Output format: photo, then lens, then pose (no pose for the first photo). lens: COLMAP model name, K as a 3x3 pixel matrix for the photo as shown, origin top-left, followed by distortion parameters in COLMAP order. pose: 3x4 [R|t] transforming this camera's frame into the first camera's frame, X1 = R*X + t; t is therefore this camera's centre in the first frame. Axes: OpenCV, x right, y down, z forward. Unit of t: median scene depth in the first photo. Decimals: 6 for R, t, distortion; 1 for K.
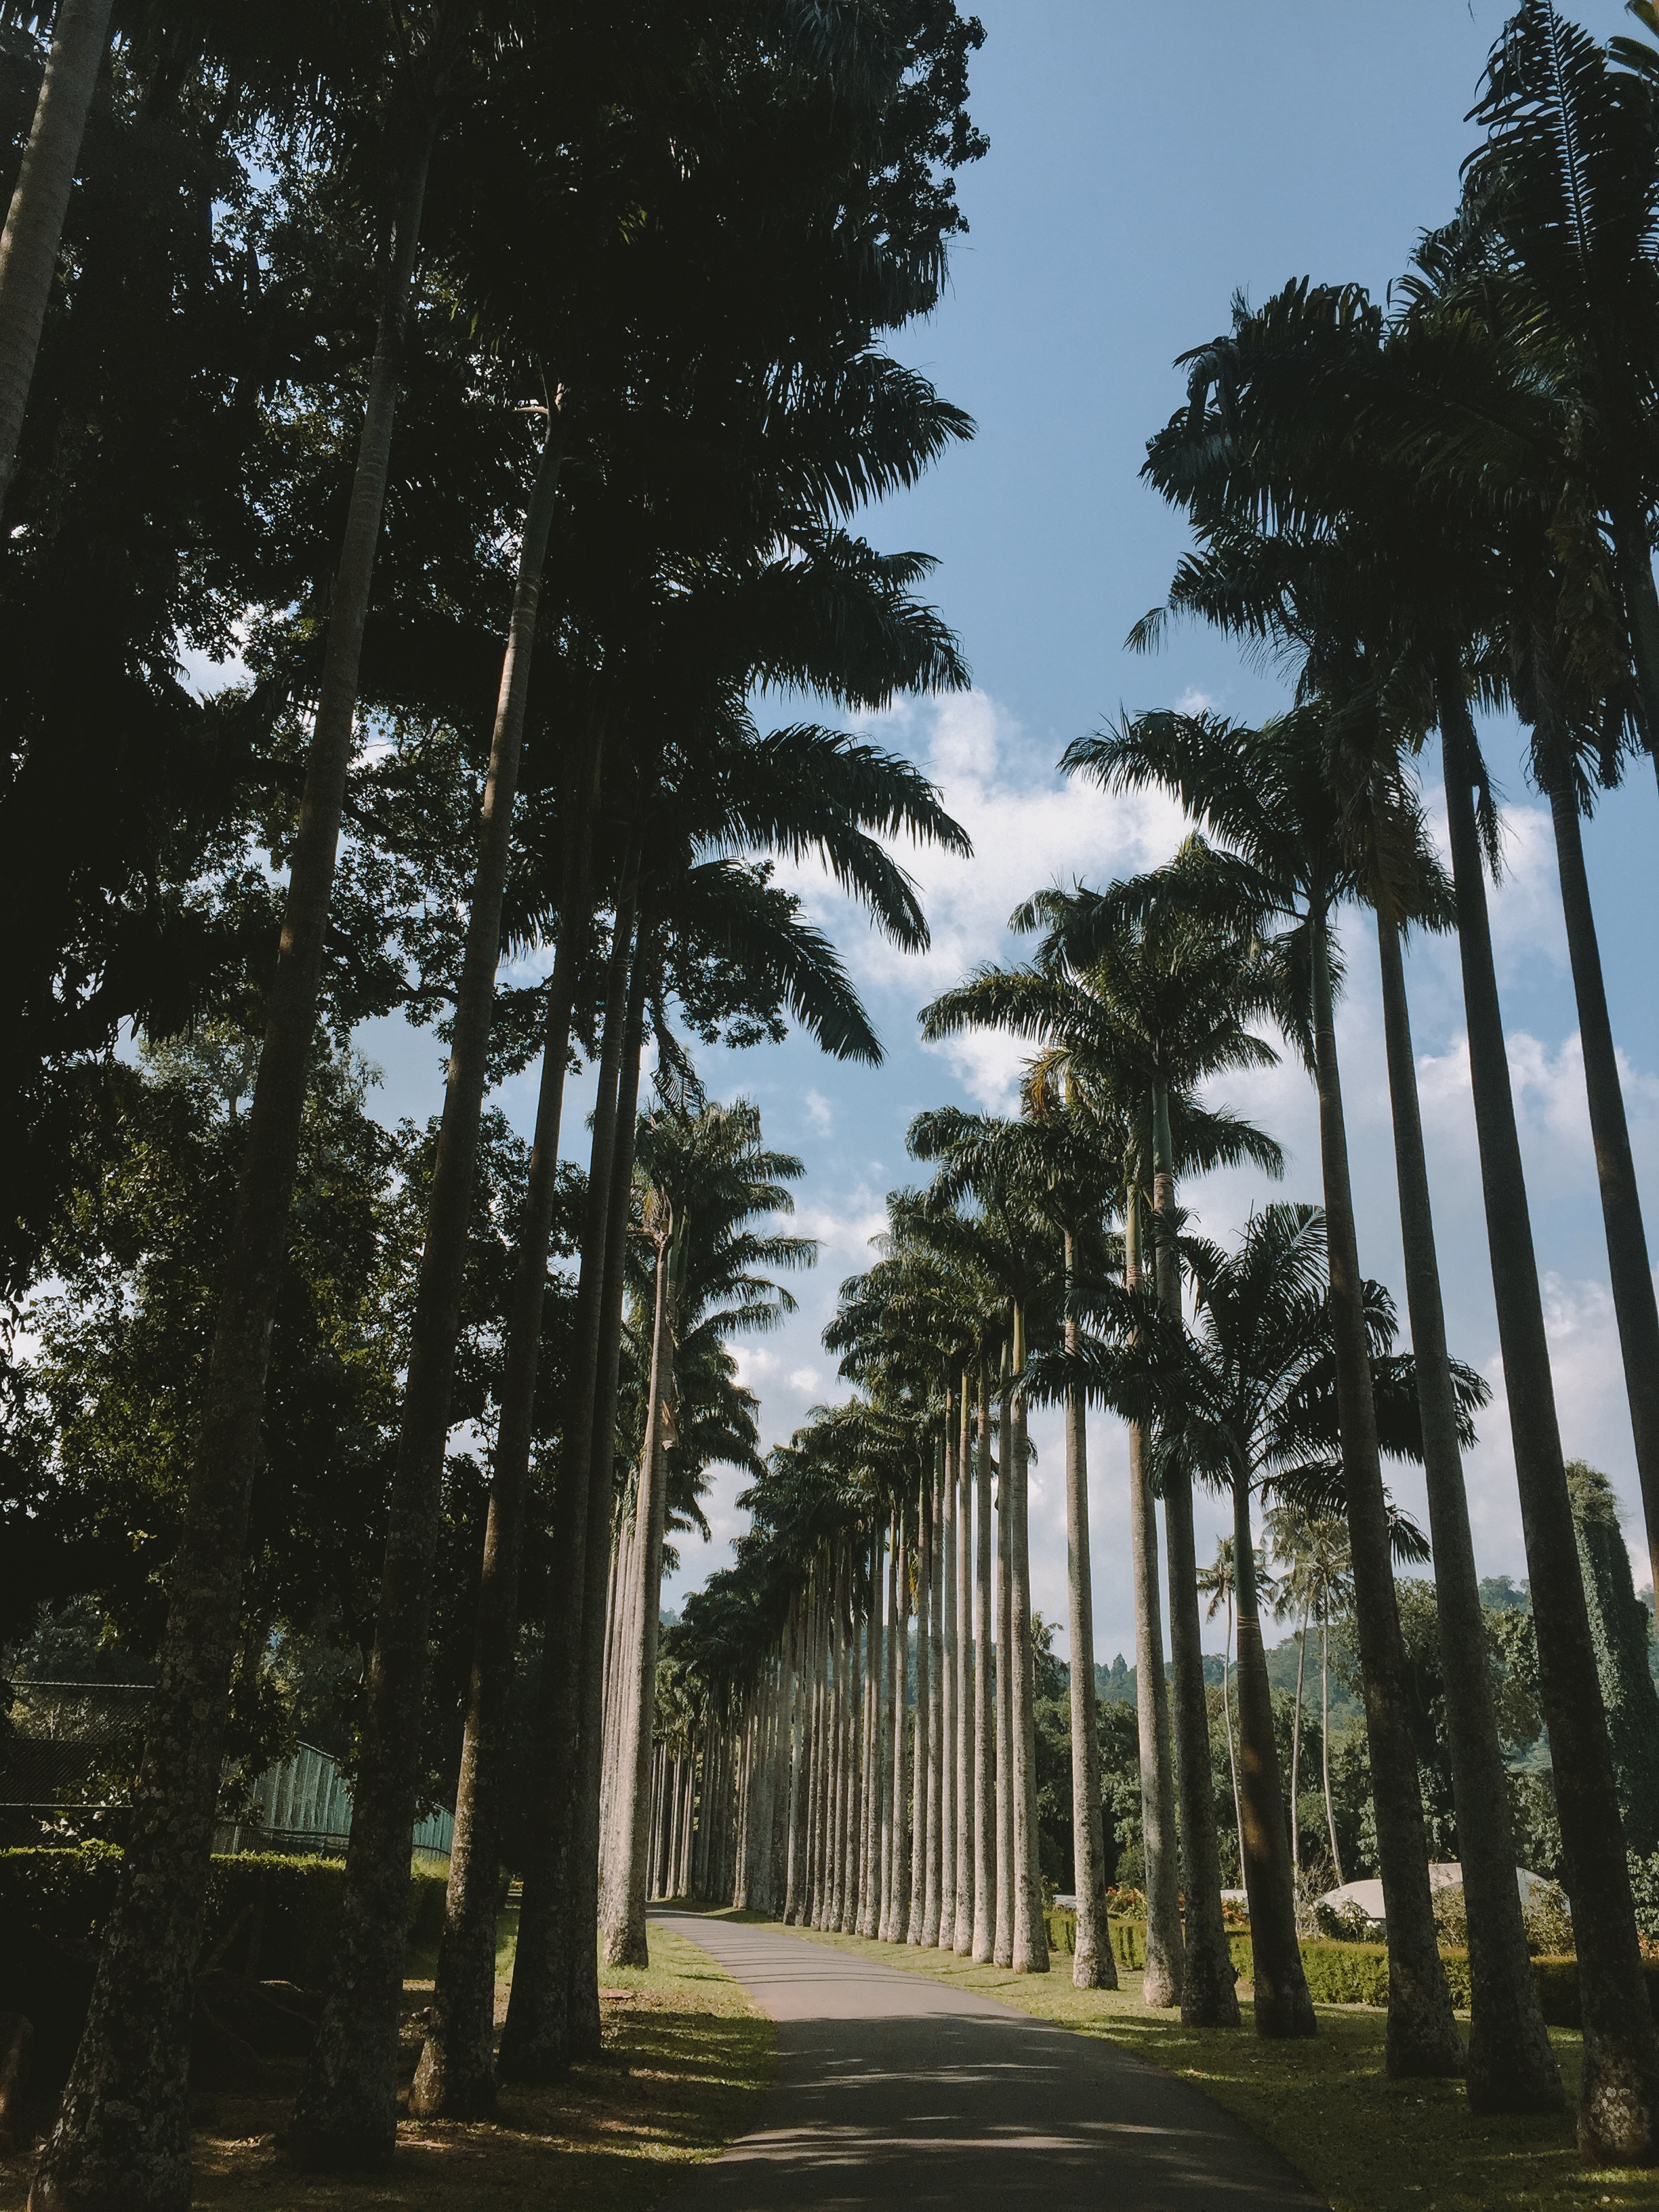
lens RADIAL K [[1895.6, 0, 833.7], [0, 1895.6, 1111.8], [0, 0, 1]] dist [0.059366, -0.017209]
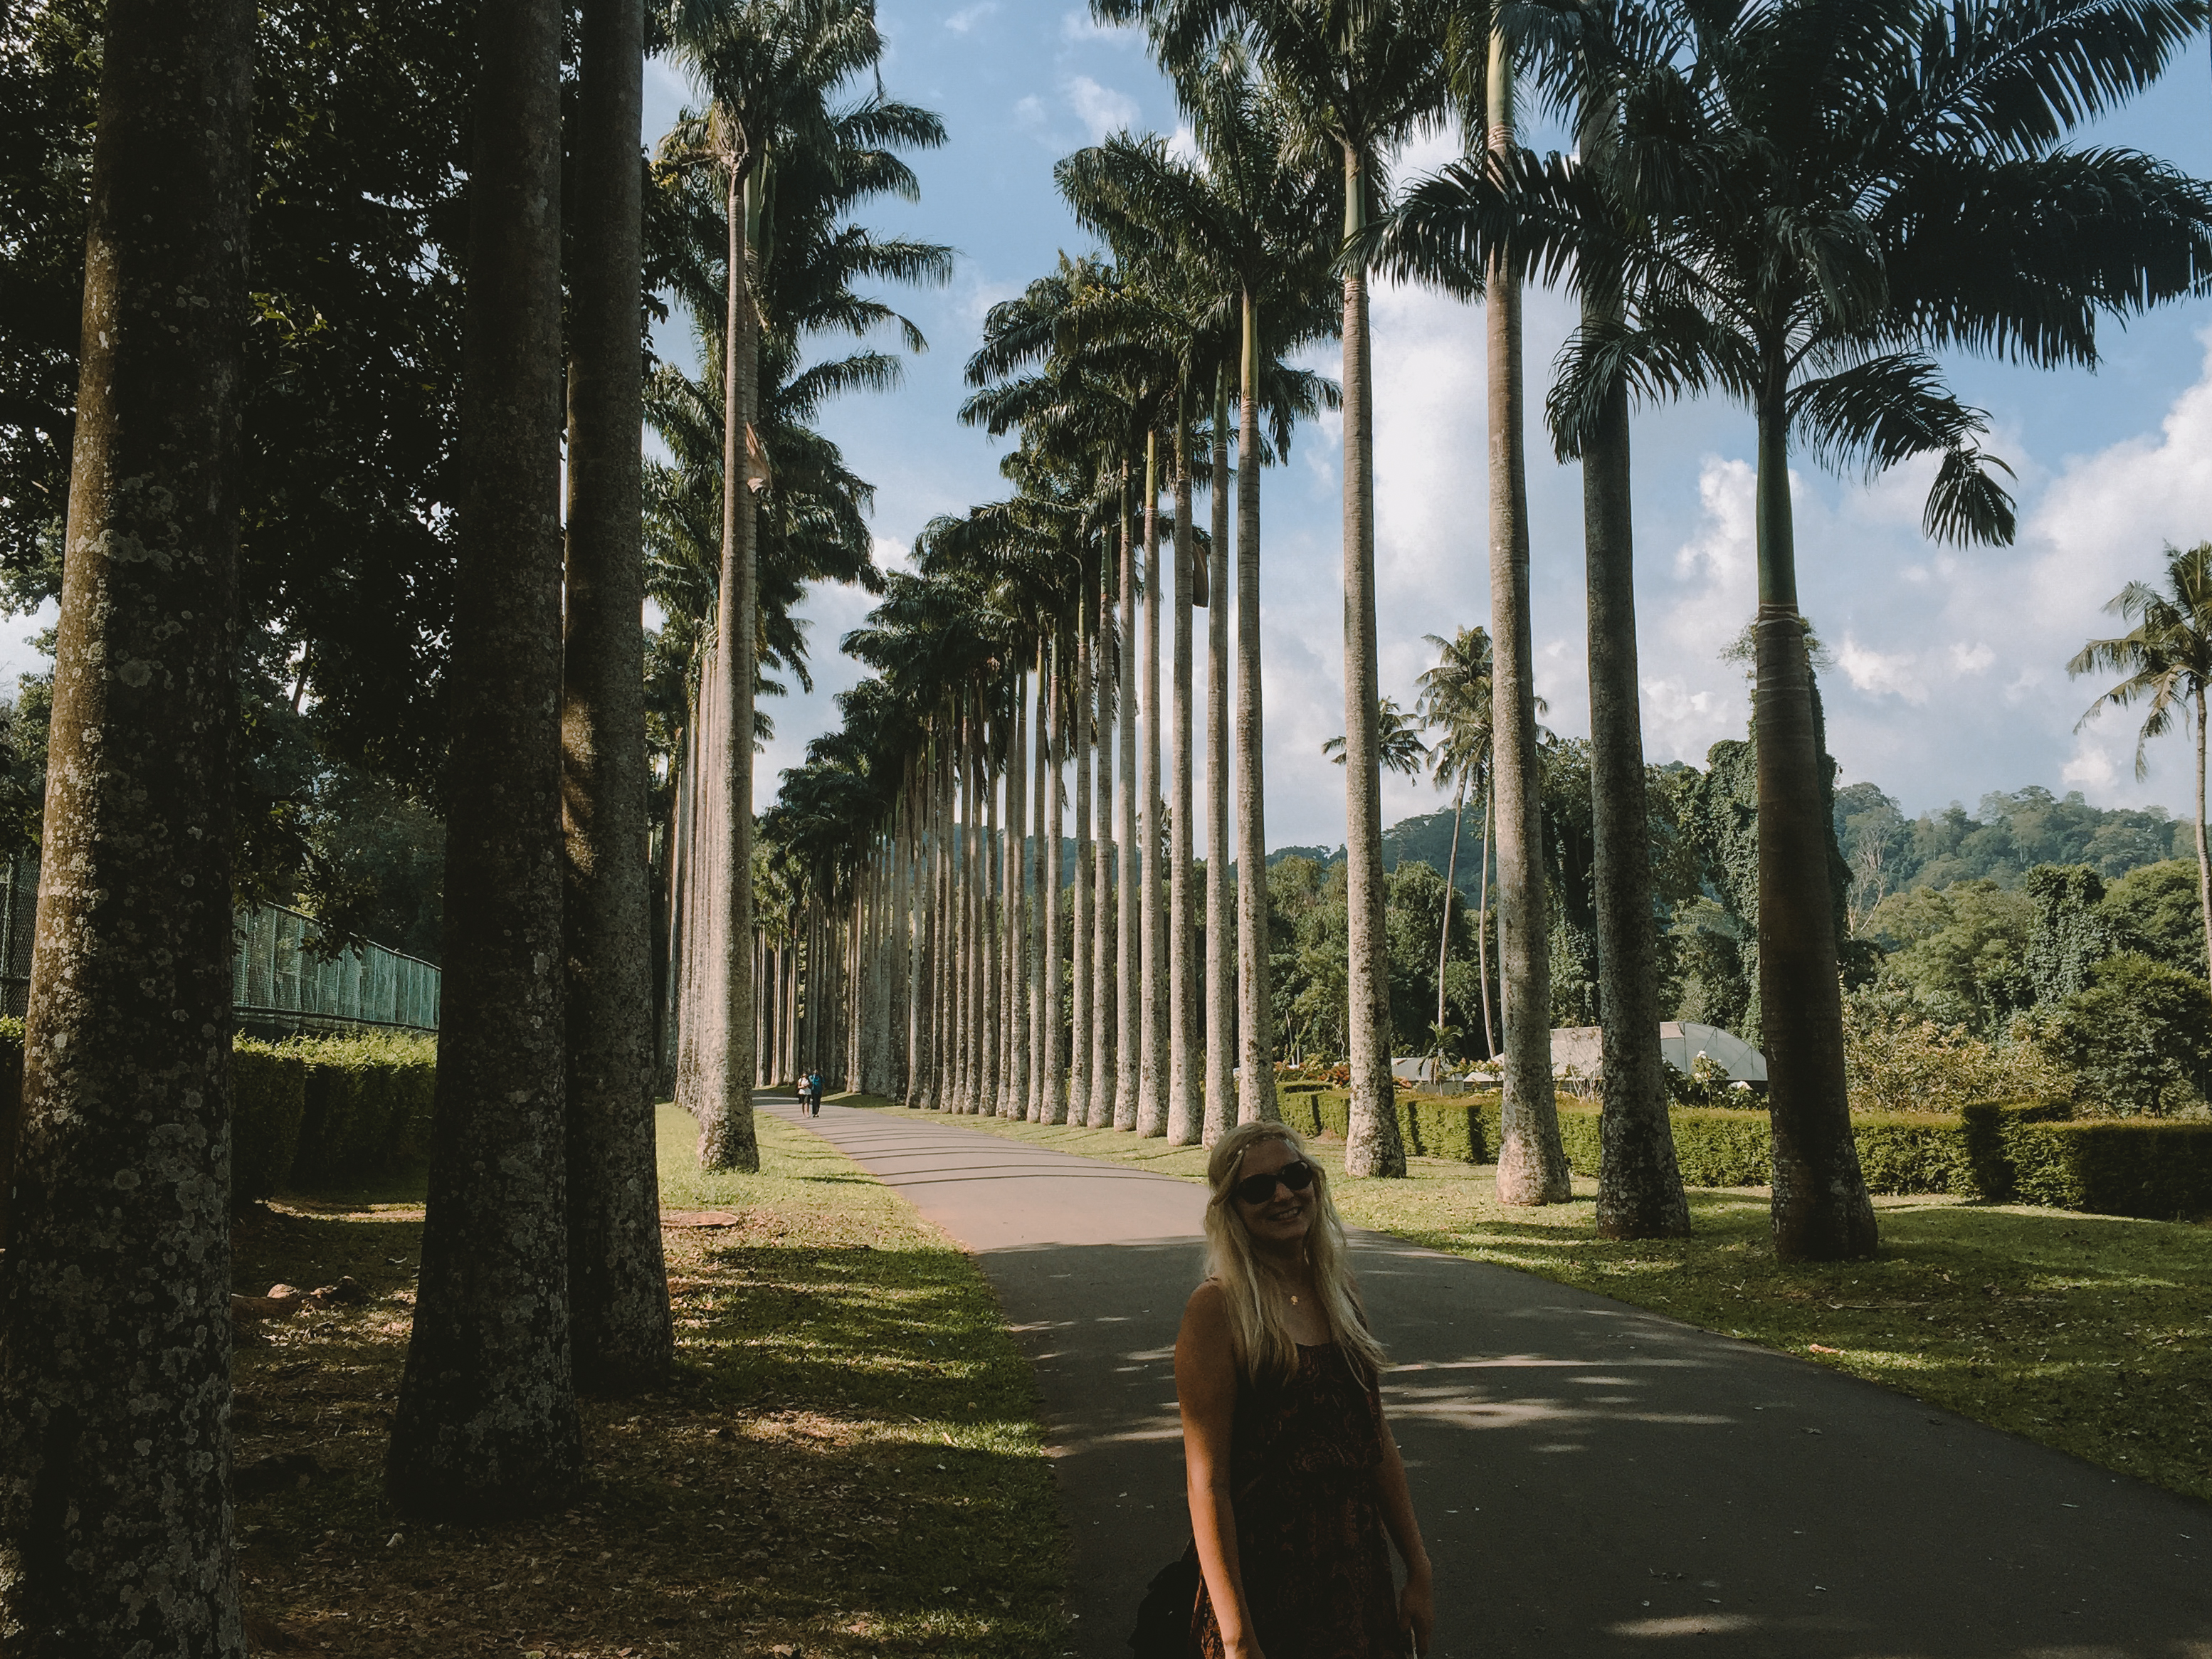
lens RADIAL K [[1895.6, 0, 1103.9], [0, 1895.6, 829.7], [0, 0, 1]] dist [0.059366, -0.017209]
pose [[0.995334, -0.014547, 0.095388, -0.020487], [-0.010335, 0.966809, 0.255290, 0.083113], [-0.095935, -0.255084, 0.962148, 0.199011]]
